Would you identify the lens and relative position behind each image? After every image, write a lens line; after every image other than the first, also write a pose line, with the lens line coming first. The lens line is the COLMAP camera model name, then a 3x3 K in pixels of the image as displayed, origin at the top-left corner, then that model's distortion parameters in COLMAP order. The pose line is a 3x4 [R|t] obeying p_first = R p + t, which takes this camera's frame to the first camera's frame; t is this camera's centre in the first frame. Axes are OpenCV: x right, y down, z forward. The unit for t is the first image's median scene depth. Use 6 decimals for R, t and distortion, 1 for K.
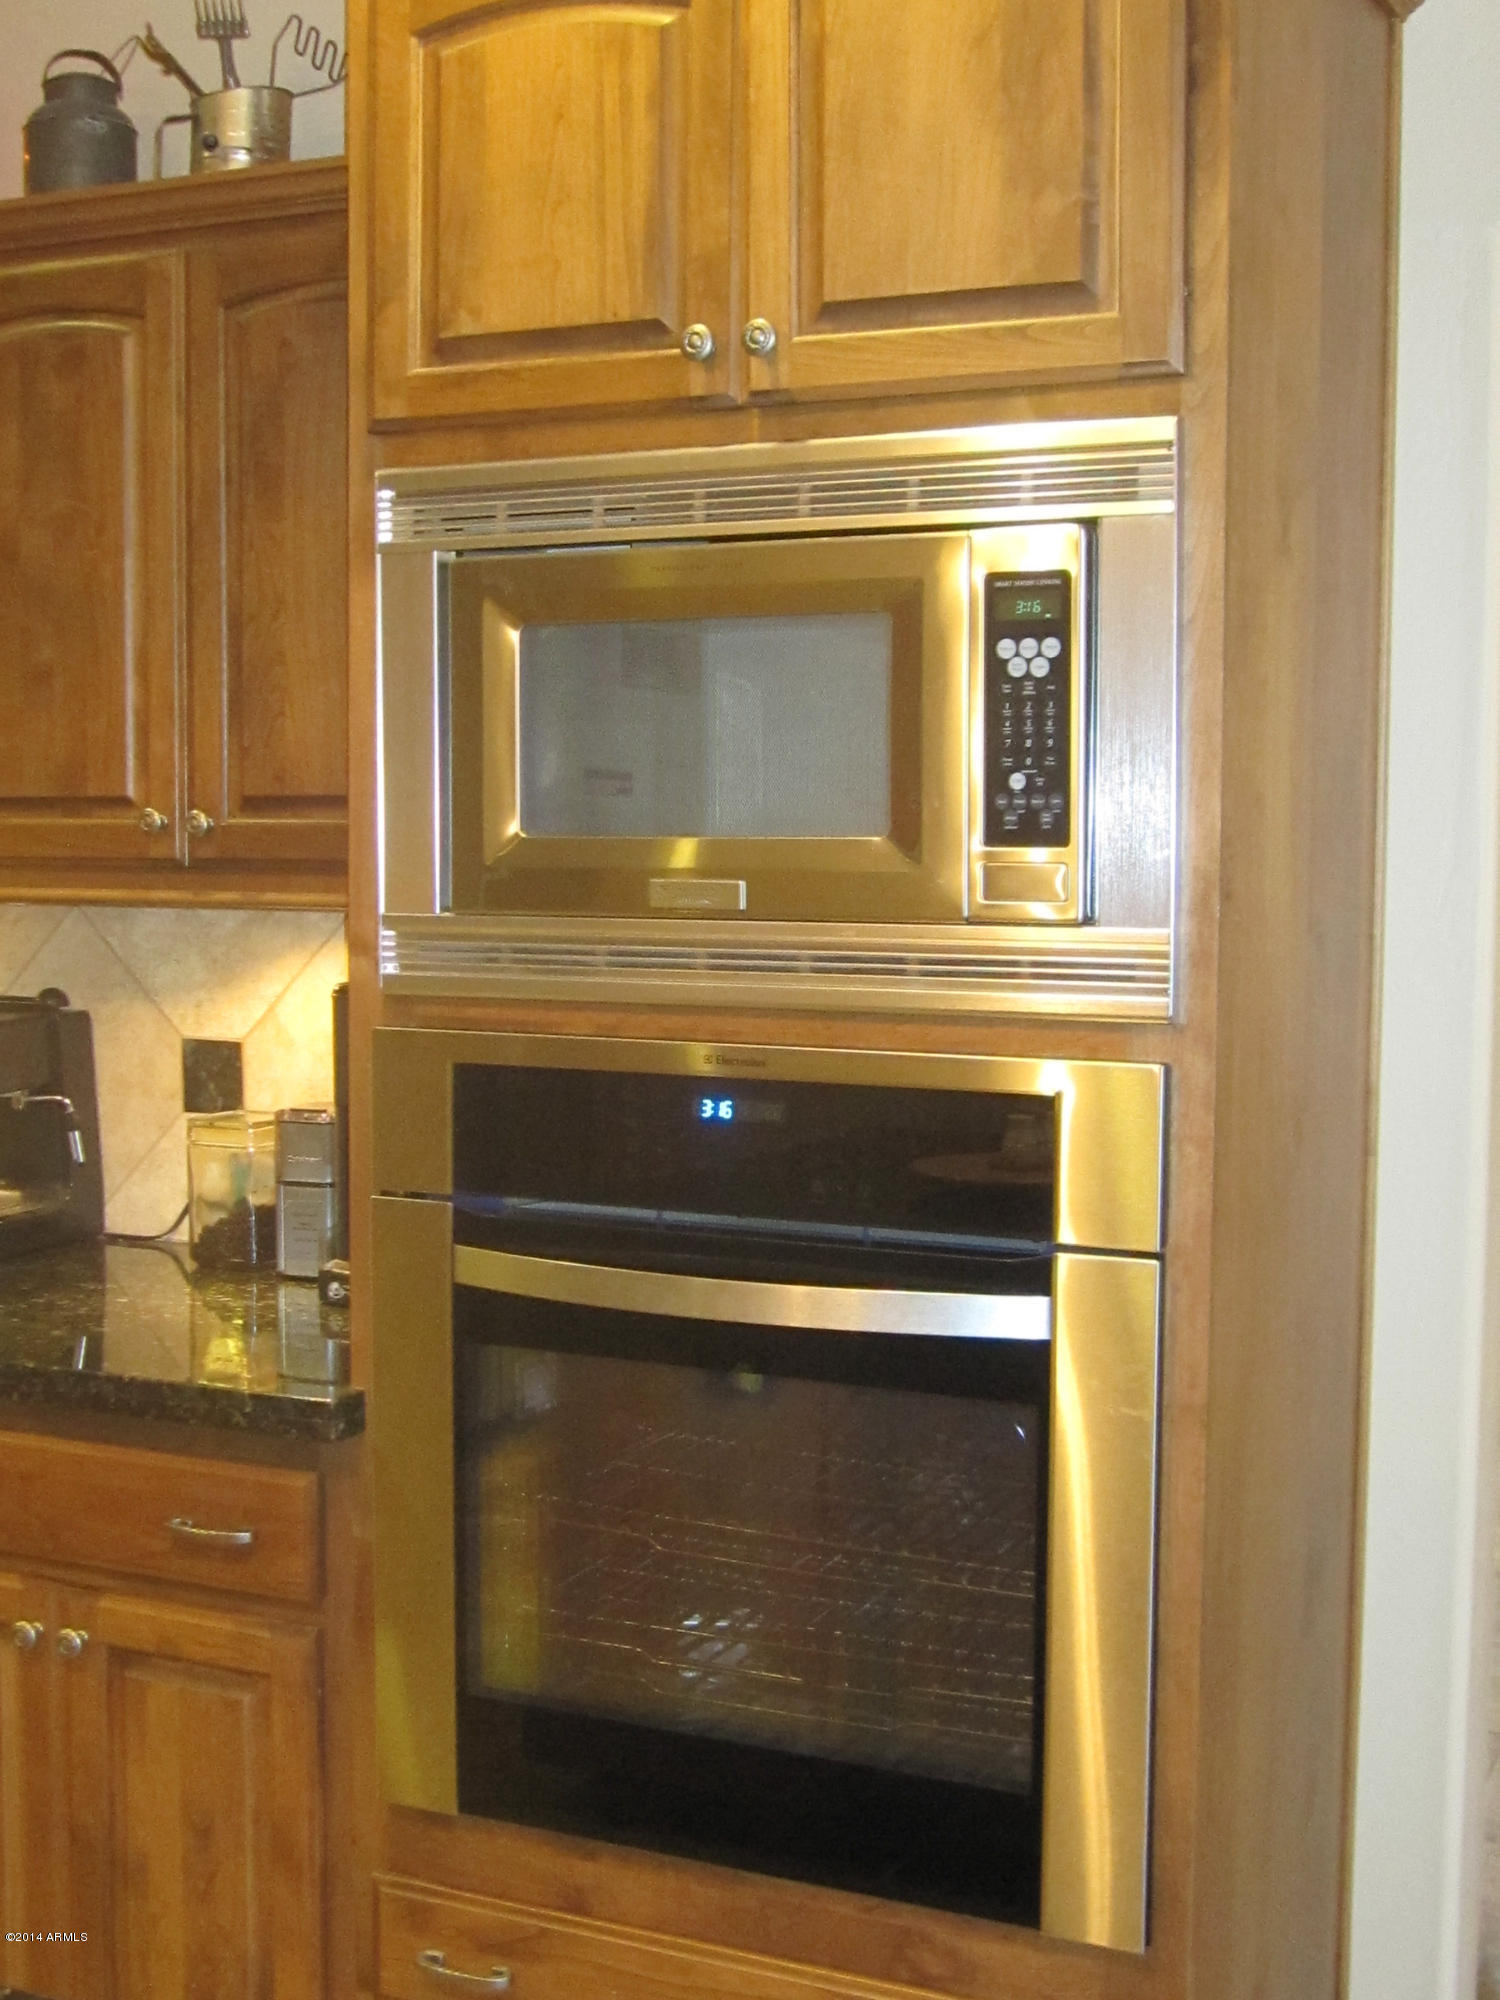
lens RADIAL K [[2540.3, 0, 750.0], [0, 2540.3, 1000.0], [0, 0, 1]] dist [-0.080804, 0.076940]
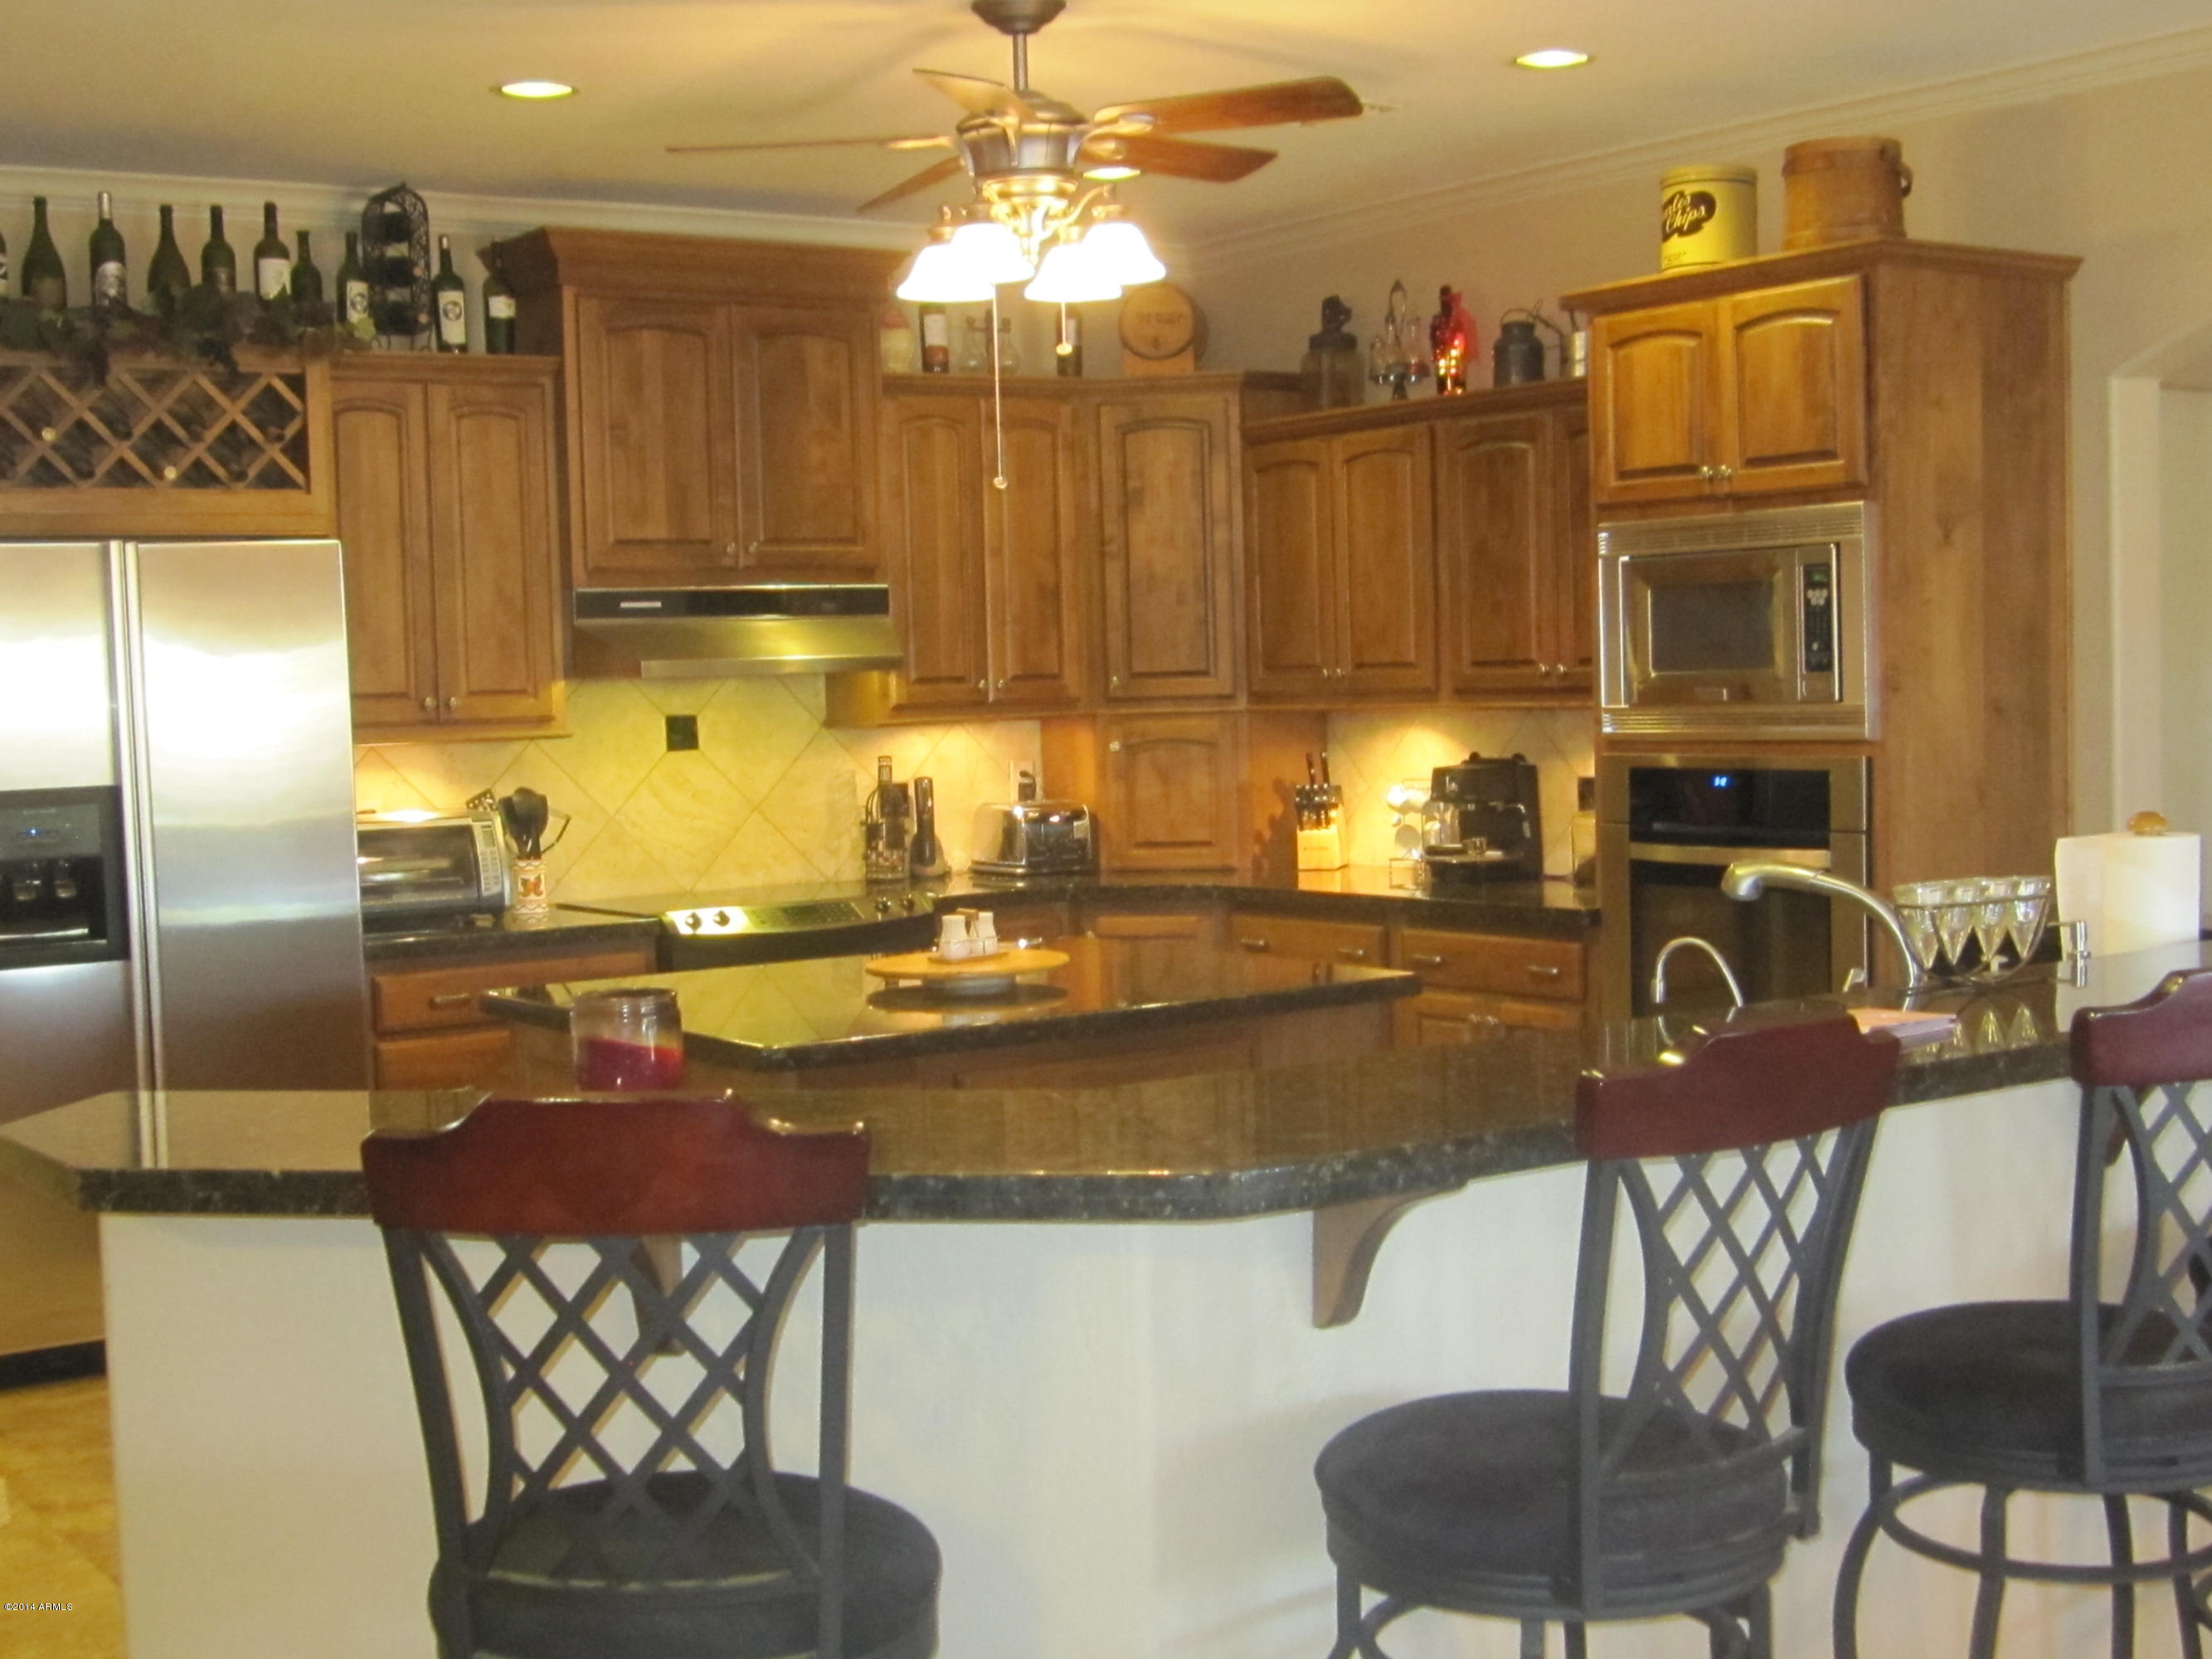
lens RADIAL K [[2809.7, 0, 1106.0], [0, 2809.7, 829.5], [0, 0, 1]] dist [-0.080804, 0.076940]
pose [[0.867596, 0.001313, -0.497268, 0.780777], [-0.008097, 0.999901, -0.011488, 0.119135], [0.497204, 0.013993, 0.867521, -1.569193]]
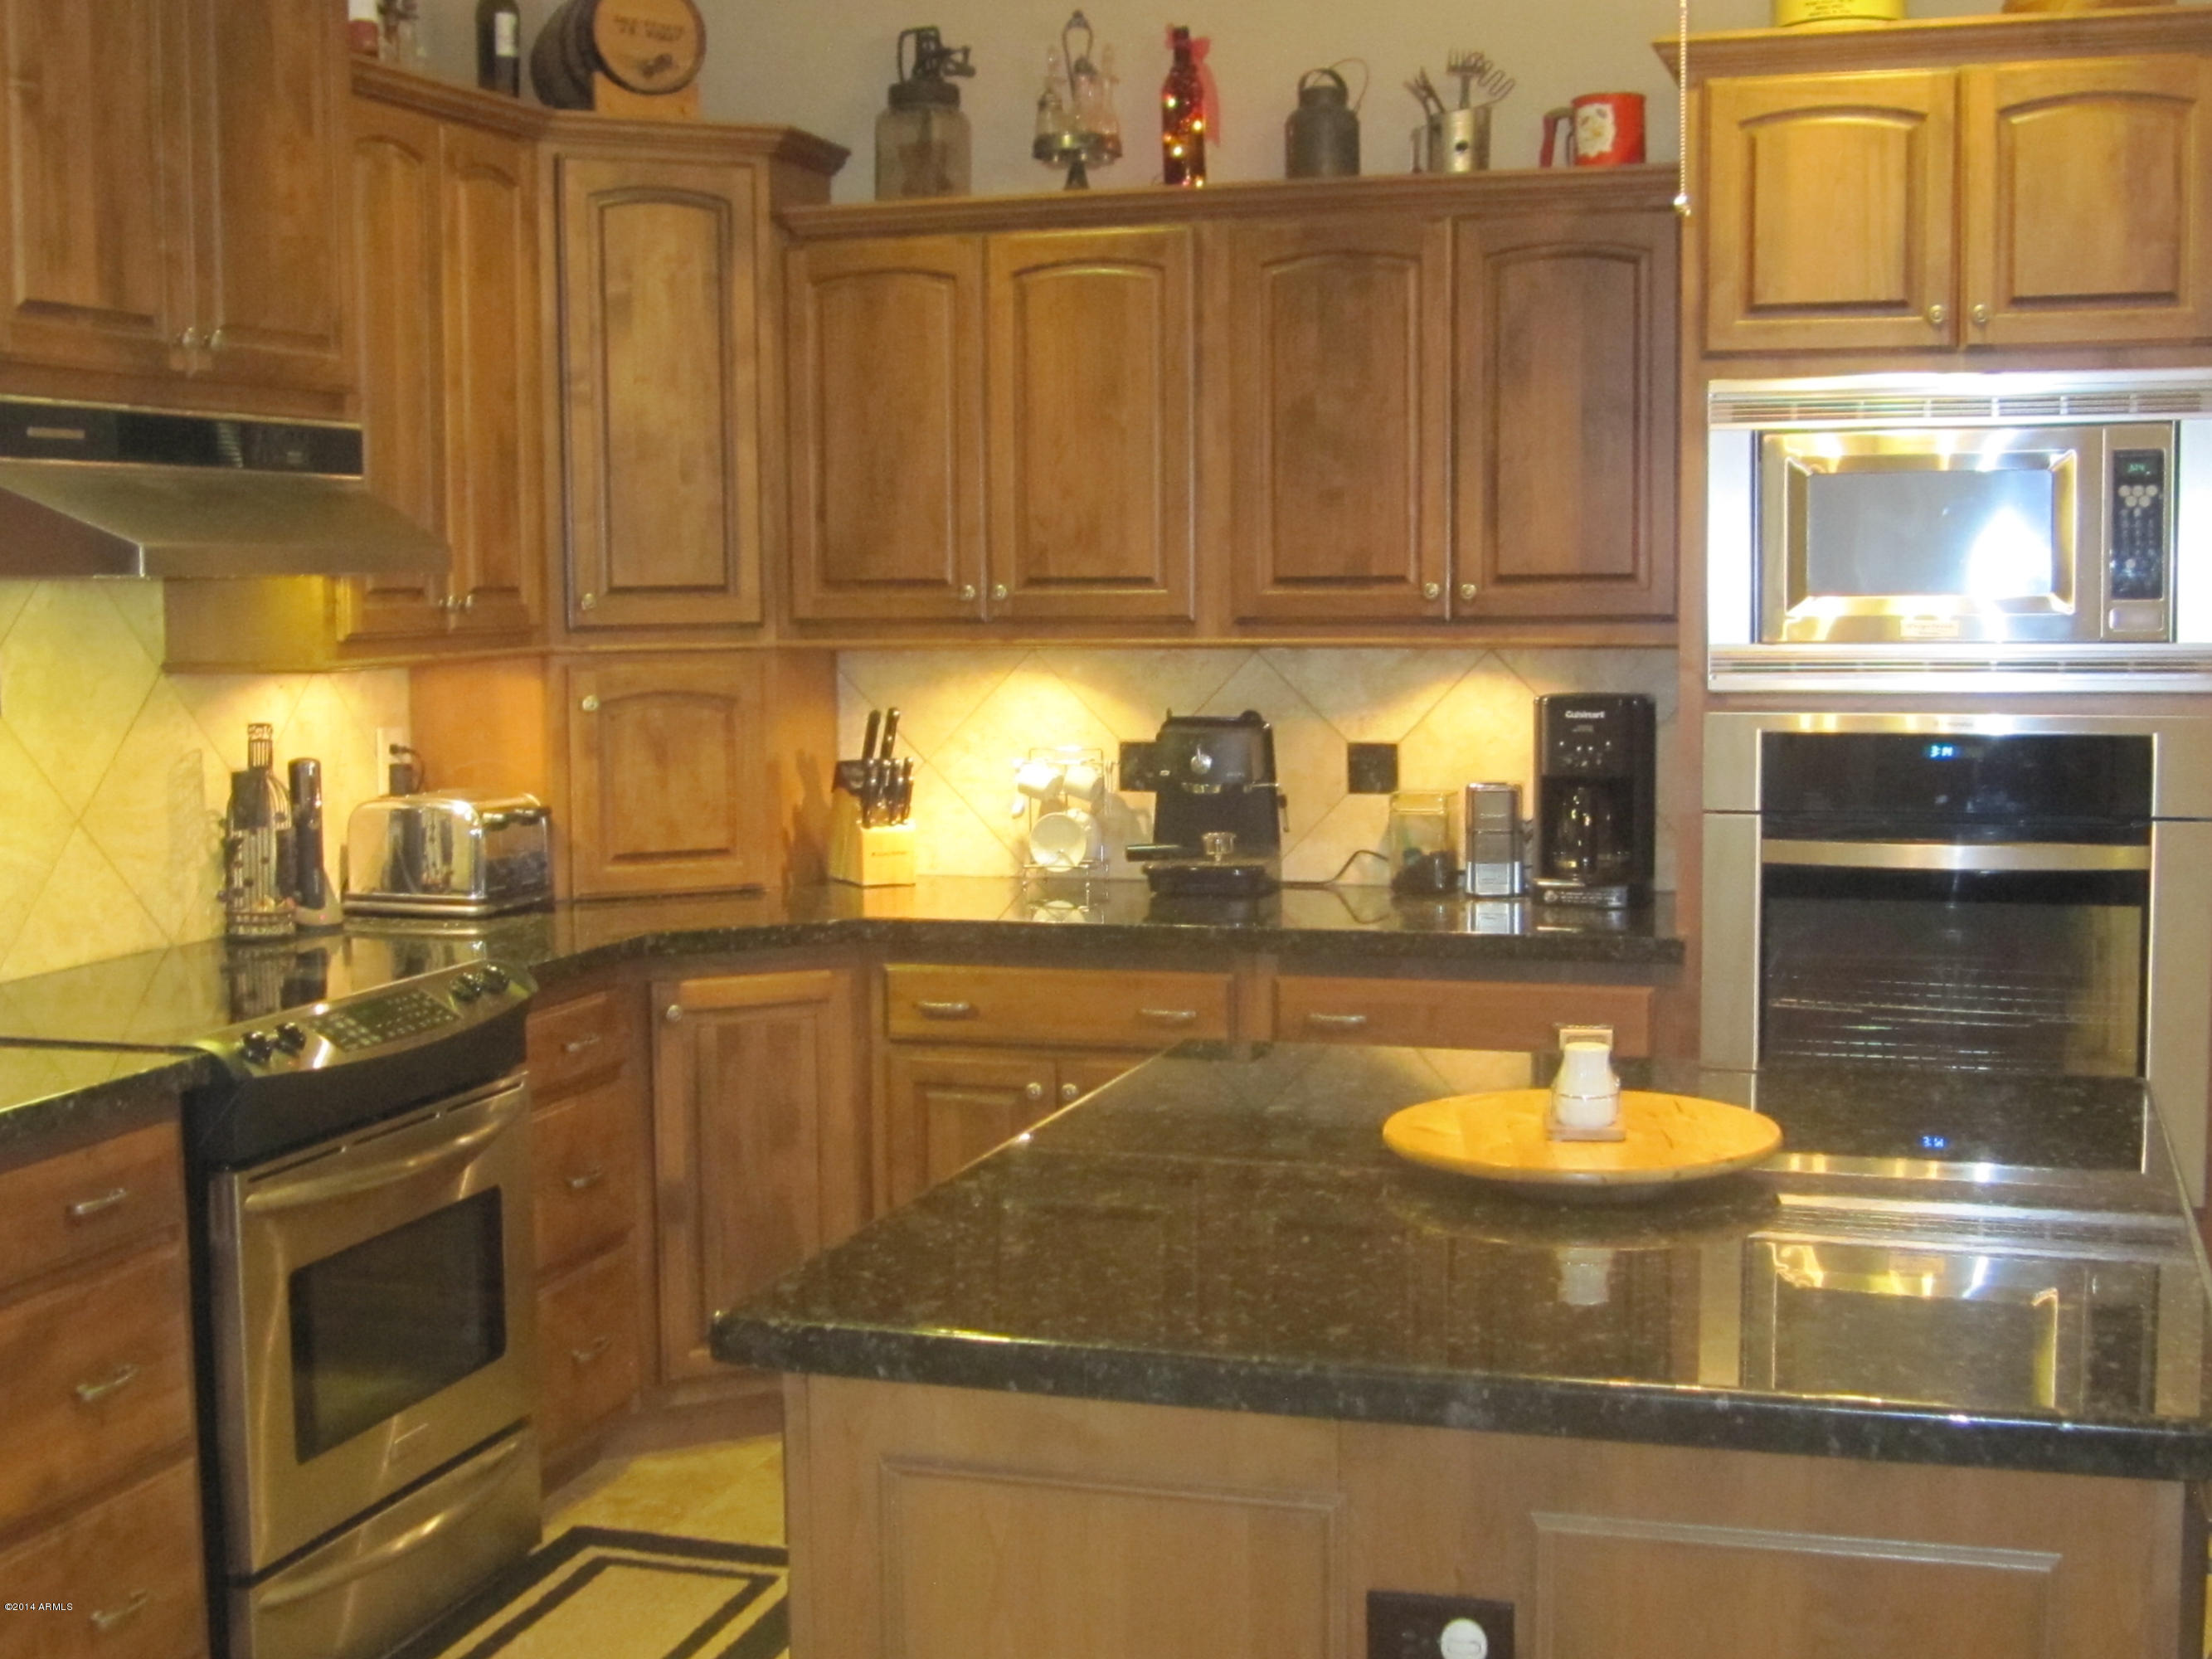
lens RADIAL K [[2809.7, 0, 1106.0], [0, 2809.7, 829.5], [0, 0, 1]] dist [-0.080804, 0.076940]
pose [[0.989796, -0.024028, 0.140448, -0.812203], [0.022239, 0.999650, 0.014295, 0.053569], [-0.140742, -0.011026, 0.989985, -0.786288]]
